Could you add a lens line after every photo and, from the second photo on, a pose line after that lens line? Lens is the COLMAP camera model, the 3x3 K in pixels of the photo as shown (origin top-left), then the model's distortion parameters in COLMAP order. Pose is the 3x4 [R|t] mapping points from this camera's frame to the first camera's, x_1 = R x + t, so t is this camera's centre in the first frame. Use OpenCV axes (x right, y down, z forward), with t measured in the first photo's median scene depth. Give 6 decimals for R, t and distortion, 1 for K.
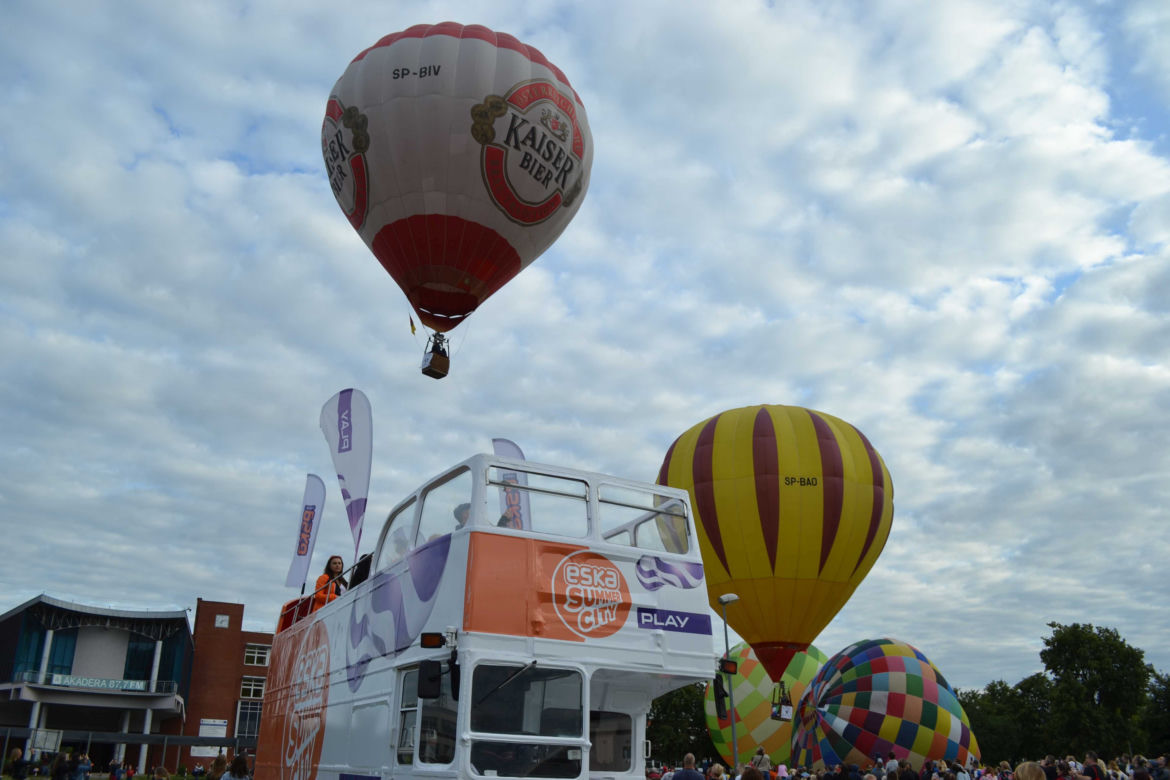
lens RADIAL K [[1081.7, 0, 580.8], [0, 1081.7, 360.9], [0, 0, 1]] dist [-0.084595, 0.020866]
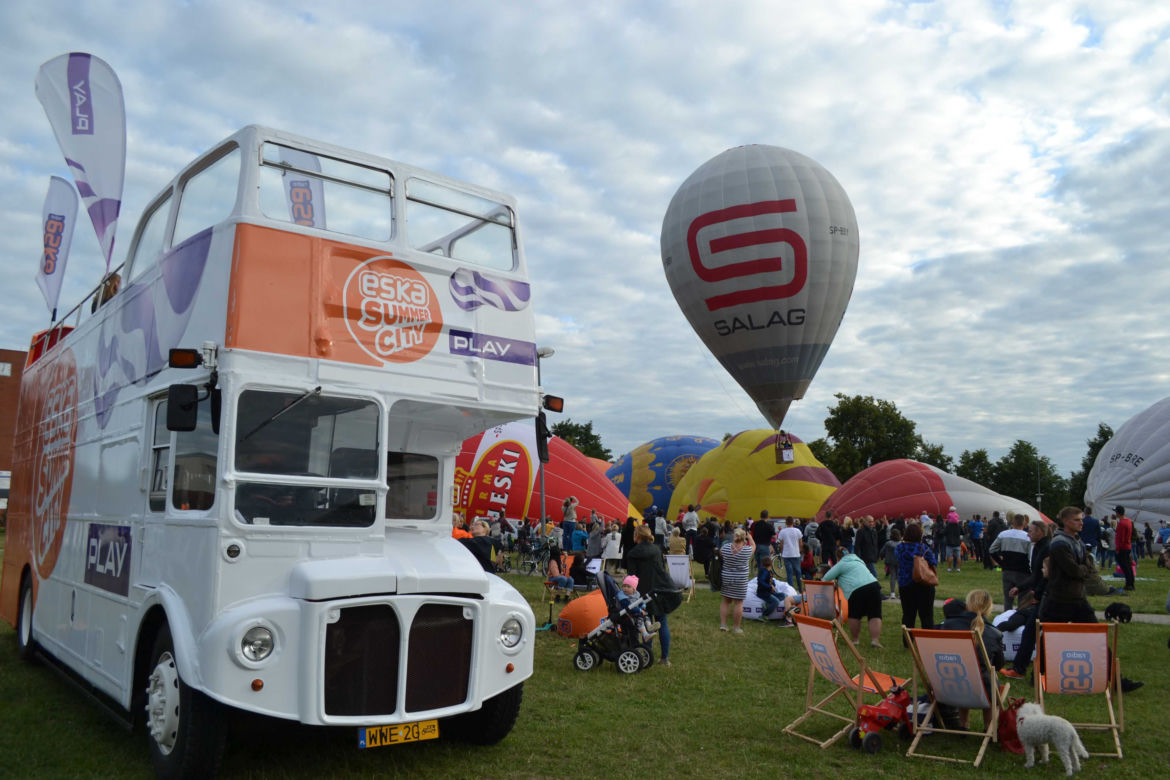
lens RADIAL K [[1061.9, 0, 585.0], [0, 1061.9, 390.0], [0, 0, 1]] dist [0.002717, 0.013099]
pose [[0.983723, 0.024218, 0.178051, 0.010620], [-0.066628, 0.969402, 0.236262, 0.074226], [-0.166881, -0.244280, 0.955237, 0.191377]]
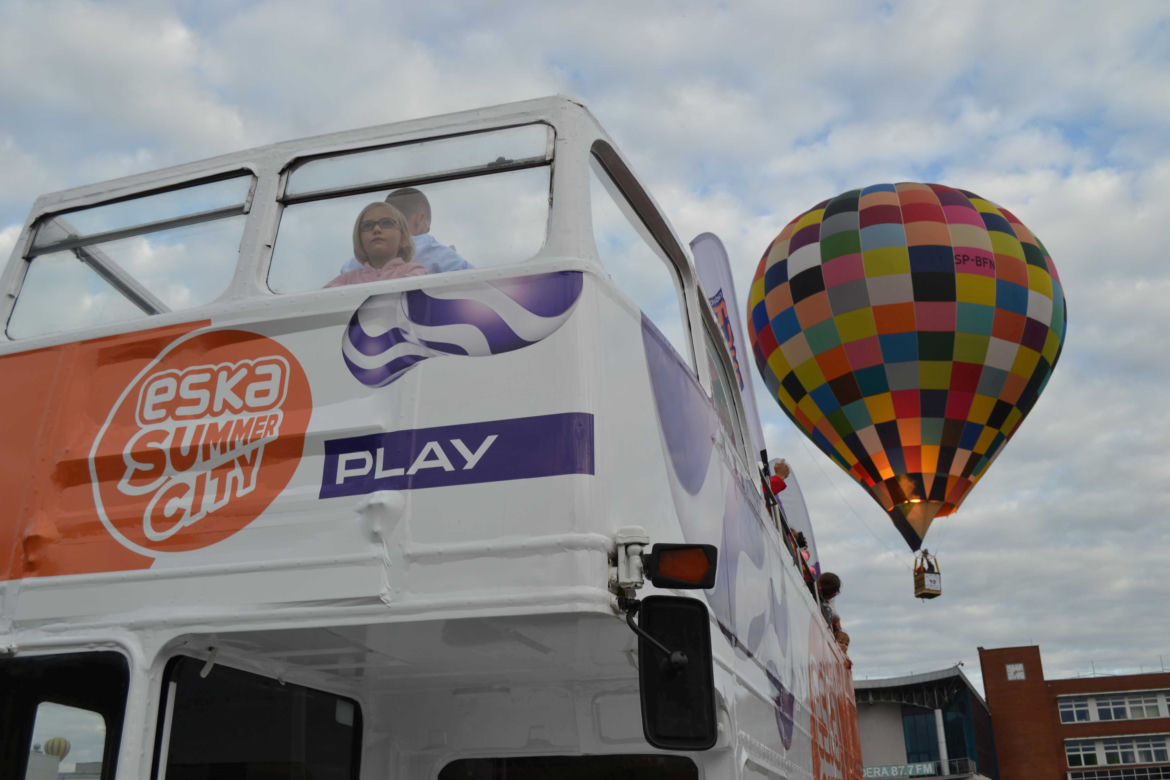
lens RADIAL K [[1245.4, 0, 582.7], [0, 1245.4, 404.1], [0, 0, 1]] dist [-0.071618, 0.032524]
pose [[0.693086, -0.283977, -0.662562, 0.367320], [0.291658, 0.951013, -0.102513, 0.279926], [0.659217, -0.122191, 0.741958, 0.763966]]
